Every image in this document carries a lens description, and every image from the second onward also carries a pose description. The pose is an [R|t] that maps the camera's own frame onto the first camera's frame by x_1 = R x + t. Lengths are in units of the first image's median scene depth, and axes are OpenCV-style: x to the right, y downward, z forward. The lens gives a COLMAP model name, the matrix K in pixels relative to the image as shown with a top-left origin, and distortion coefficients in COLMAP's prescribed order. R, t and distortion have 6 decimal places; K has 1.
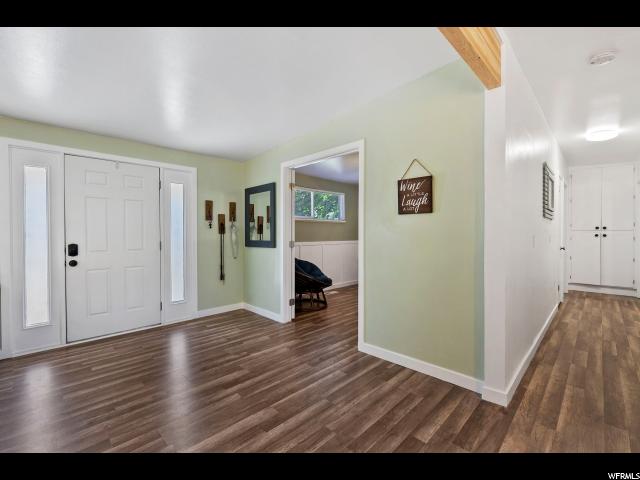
lens RADIAL K [[275.2, 0, 320.0], [0, 275.2, 240.0], [0, 0, 1]] dist [-0.009011, -0.000093]
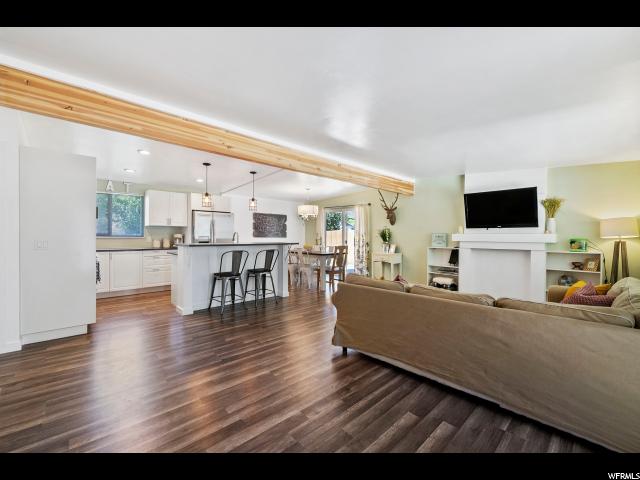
lens RADIAL K [[271.9, 0, 320.0], [0, 271.9, 240.0], [0, 0, 1]] dist [0.001617, 0.000180]
pose [[-0.999458, -0.003045, 0.032779, -0.336609], [-0.001860, 0.999345, 0.036136, -0.027916], [-0.032868, 0.036056, -0.998809, 0.995028]]
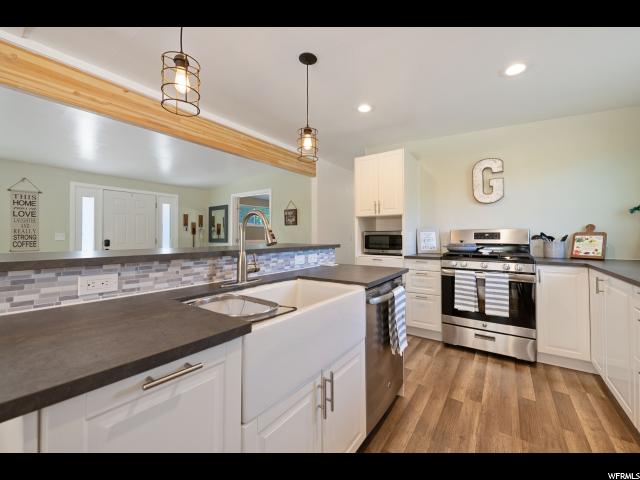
lens RADIAL K [[257.1, 0, 320.8], [0, 257.1, 234.6], [0, 0, 1]] dist [-0.000123, -0.000237]
pose [[0.987425, 0.002726, 0.158066, 0.155999], [0.001652, 0.999619, -0.027563, 0.022767], [-0.158081, 0.027478, 0.987044, -0.666823]]
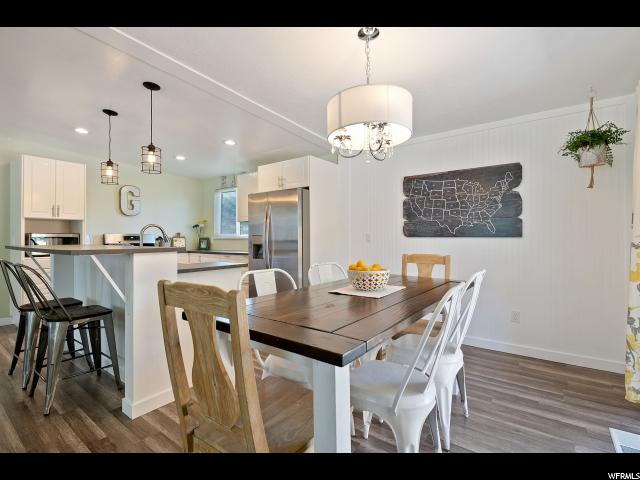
lens RADIAL K [[305.9, 0, 320.0], [0, 305.9, 240.0], [0, 0, 1]] dist [0.013818, -0.000032]
pose [[-0.133338, -0.000614, 0.991070, -0.676427], [0.020318, 0.999788, 0.003353, 0.027354], [-0.990862, 0.020584, -0.133297, -0.632393]]
